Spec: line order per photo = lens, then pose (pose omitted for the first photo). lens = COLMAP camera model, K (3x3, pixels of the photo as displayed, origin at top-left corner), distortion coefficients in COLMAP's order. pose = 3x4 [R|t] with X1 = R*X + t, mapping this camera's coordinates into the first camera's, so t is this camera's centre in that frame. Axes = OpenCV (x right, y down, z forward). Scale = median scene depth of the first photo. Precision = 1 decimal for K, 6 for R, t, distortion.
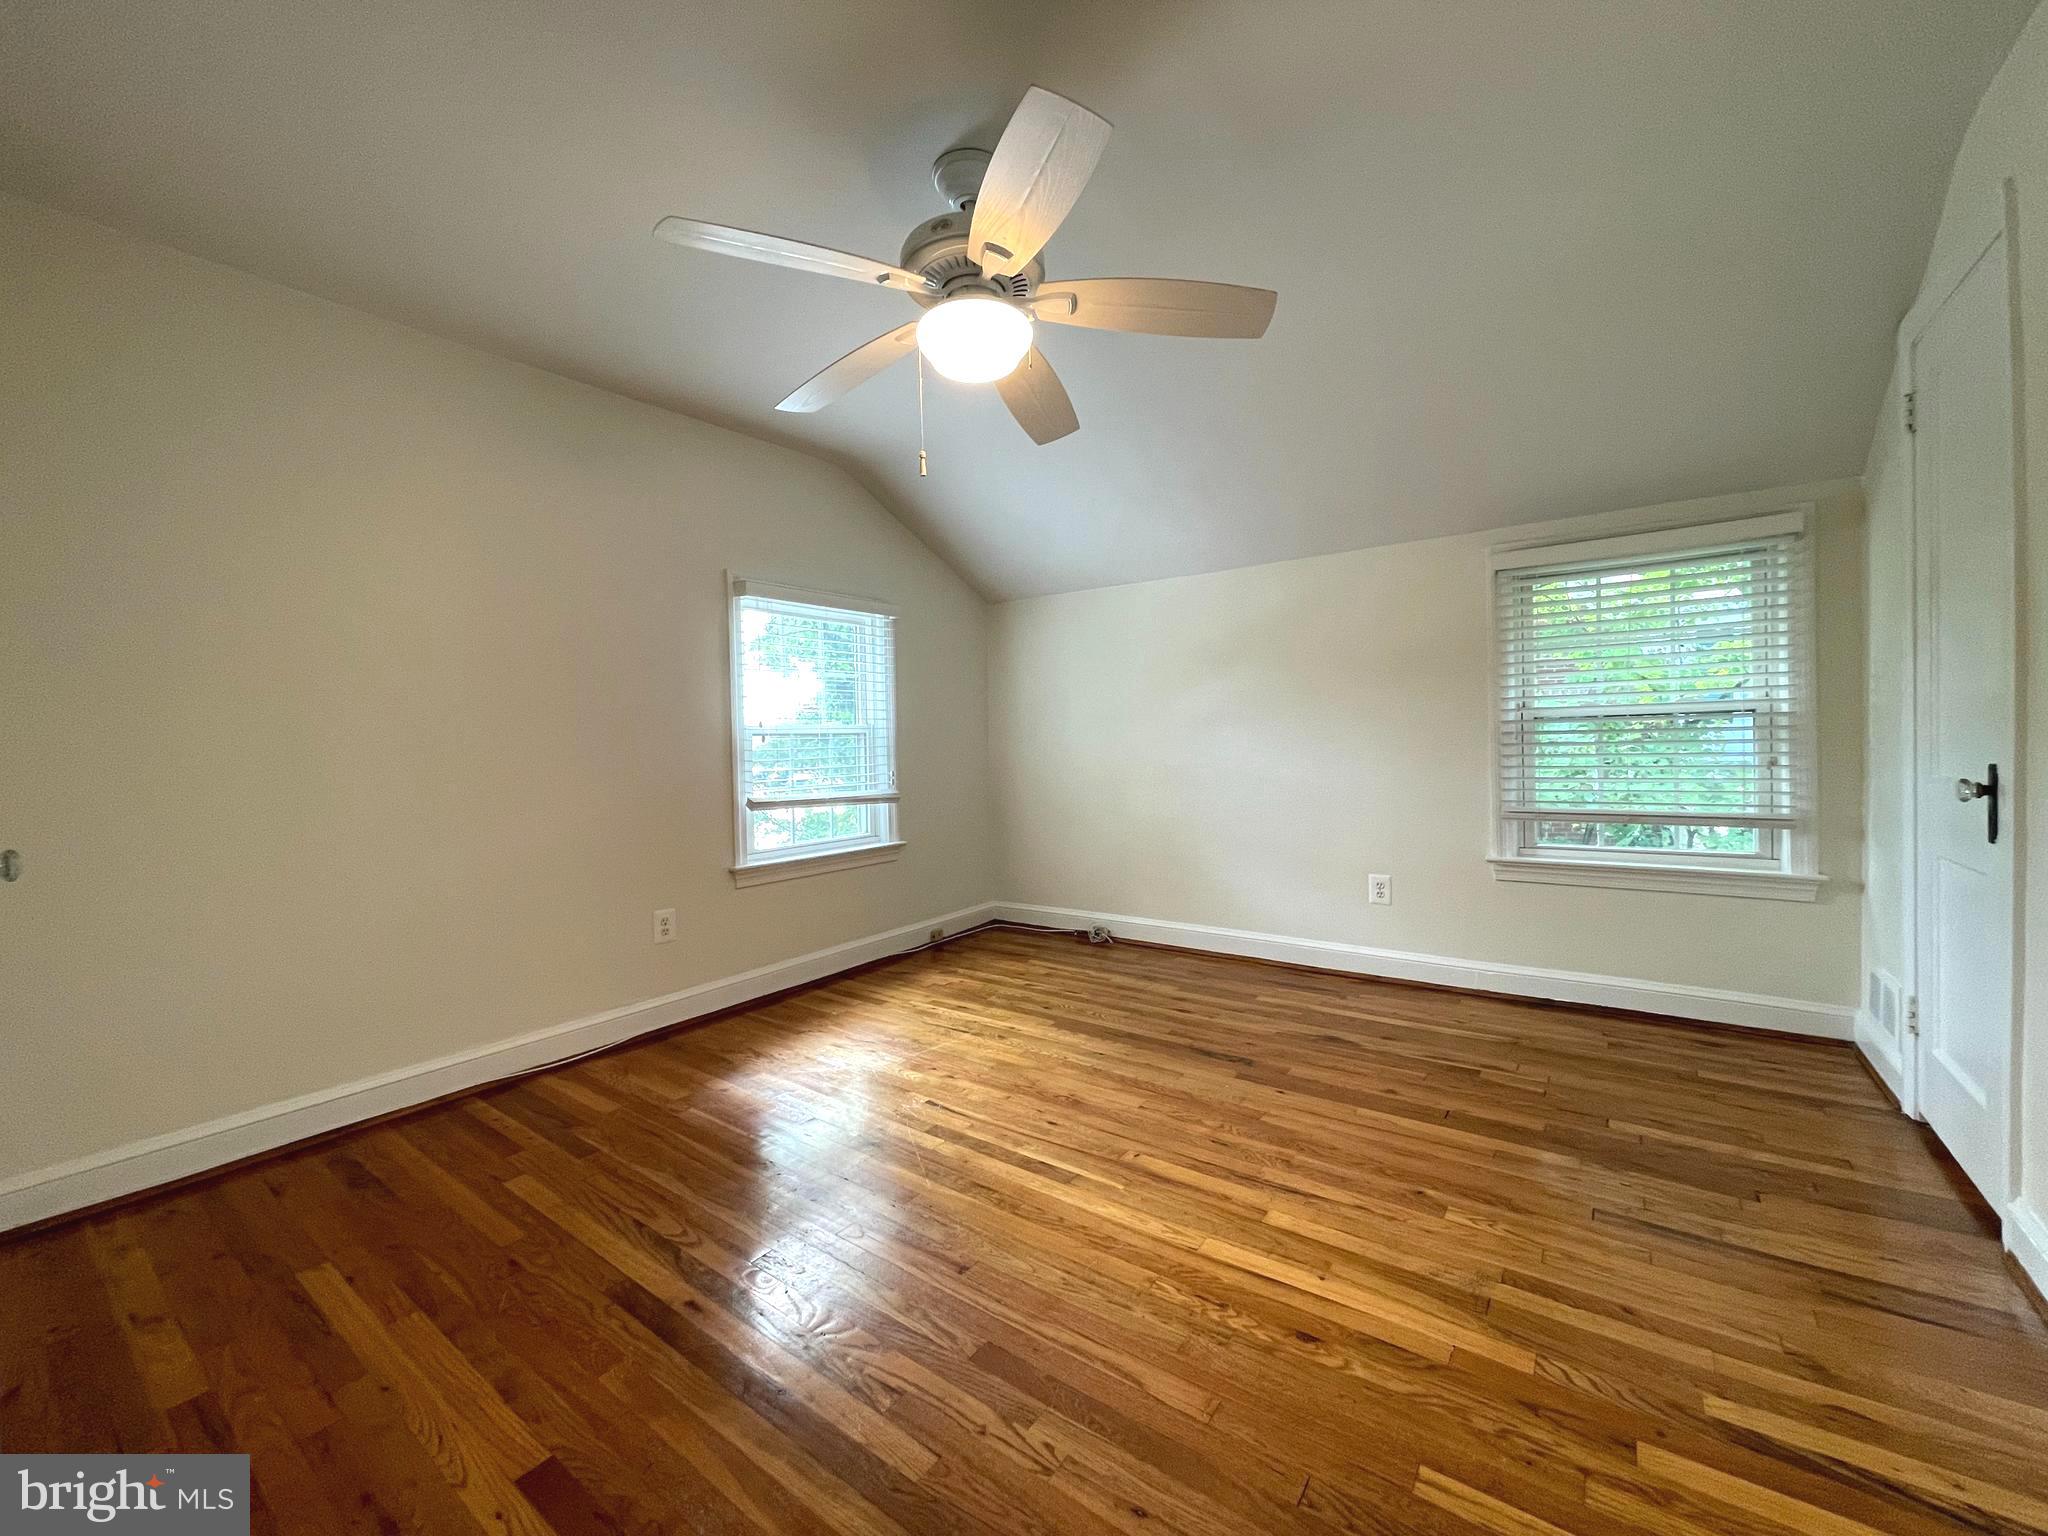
lens RADIAL K [[822.2, 0, 1022.5], [0, 822.2, 762.2], [0, 0, 1]] dist [-0.013275, 0.005207]
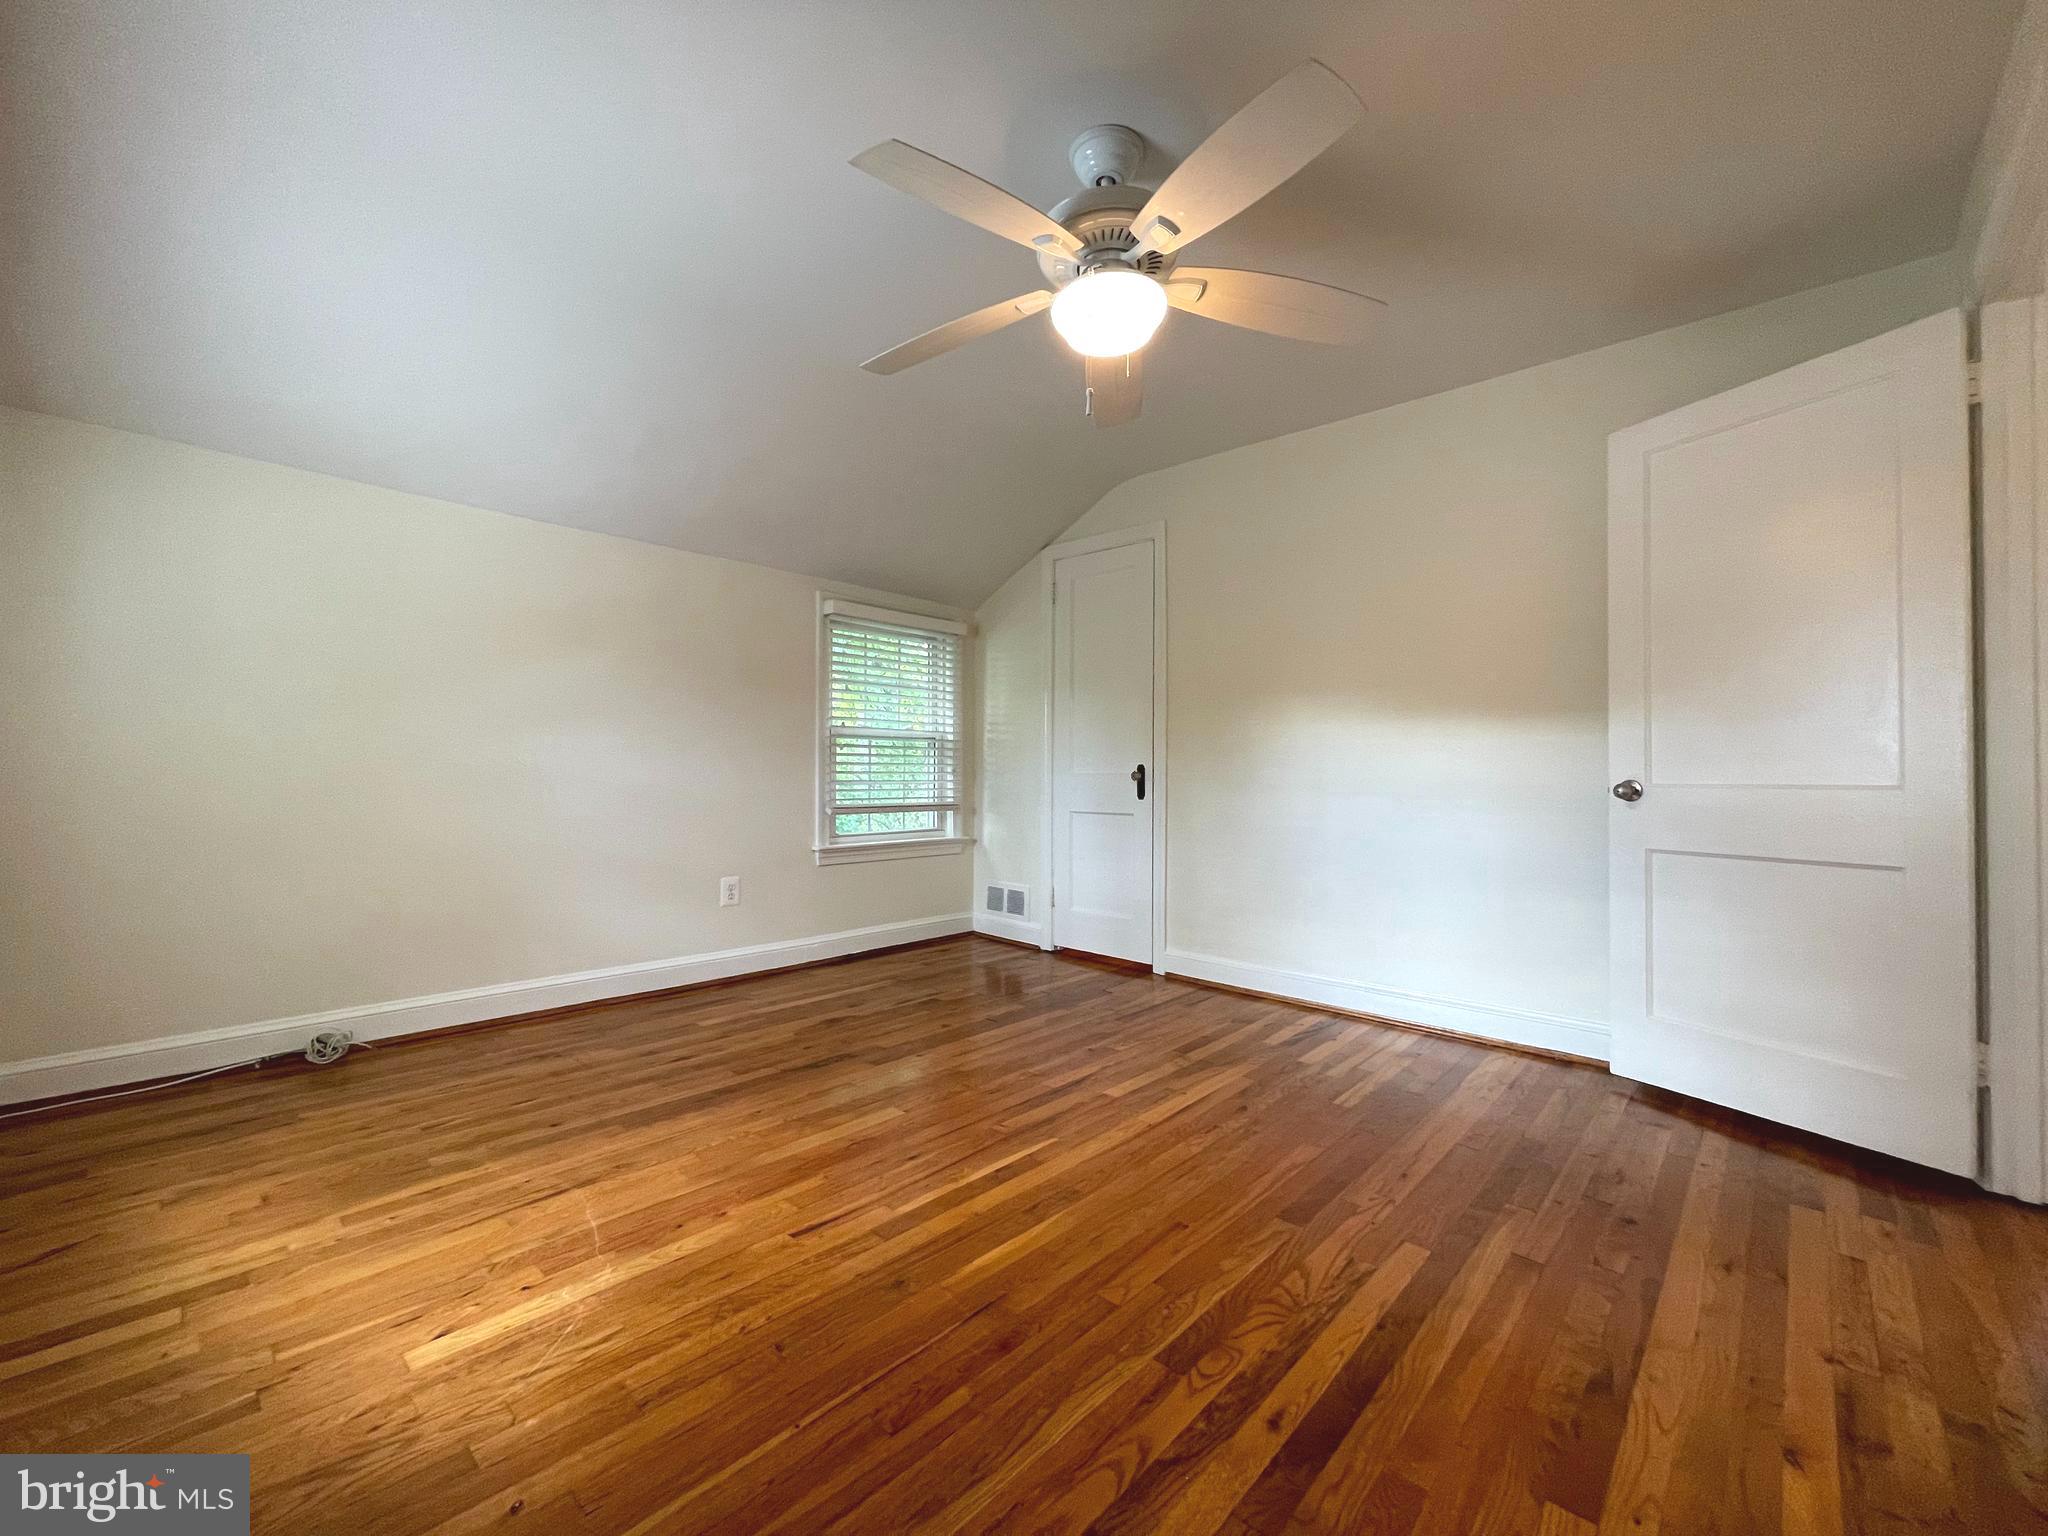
lens RADIAL K [[822.2, 0, 1022.5], [0, 822.2, 762.2], [0, 0, 1]] dist [-0.013275, 0.005207]
pose [[0.120449, 0.036756, 0.992039, -0.668089], [0.016017, 0.999112, -0.038962, 0.048979], [-0.992590, 0.020583, 0.119753, 0.630688]]
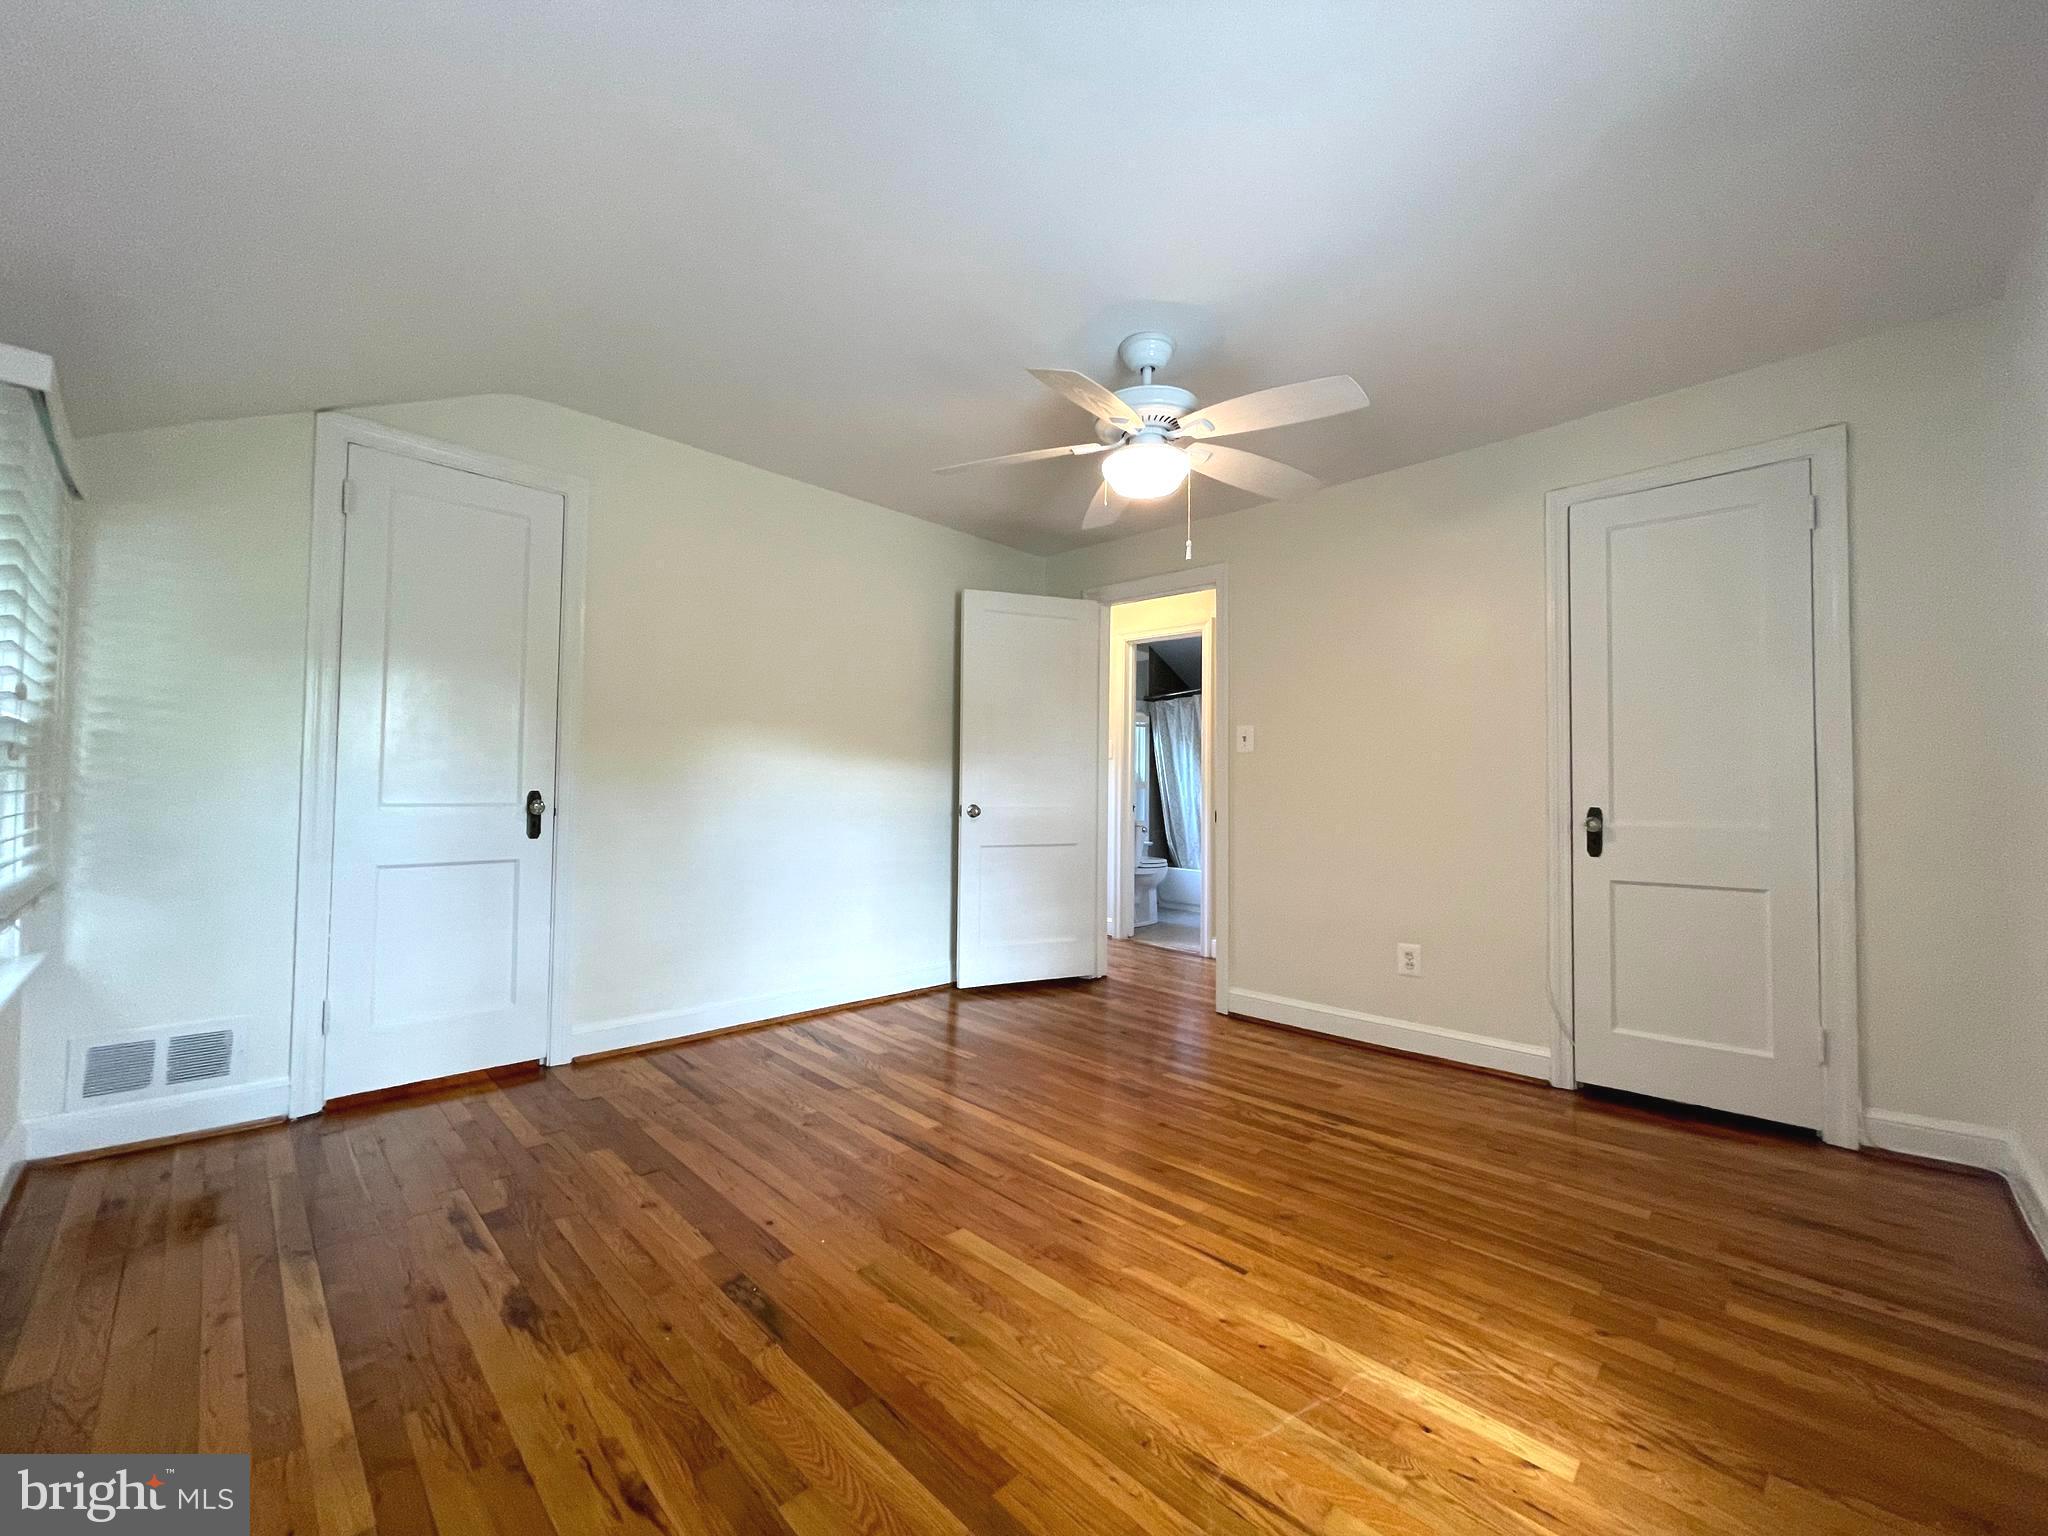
lens RADIAL K [[835.8, 0, 1012.2], [0, 835.8, 762.6], [0, 0, 1]] dist [-0.002343, -0.000058]
pose [[-0.986396, 0.014207, 0.163773, -0.037322], [0.013489, 0.999894, -0.005498, -0.018183], [-0.163834, -0.003214, -0.986483, 1.507790]]
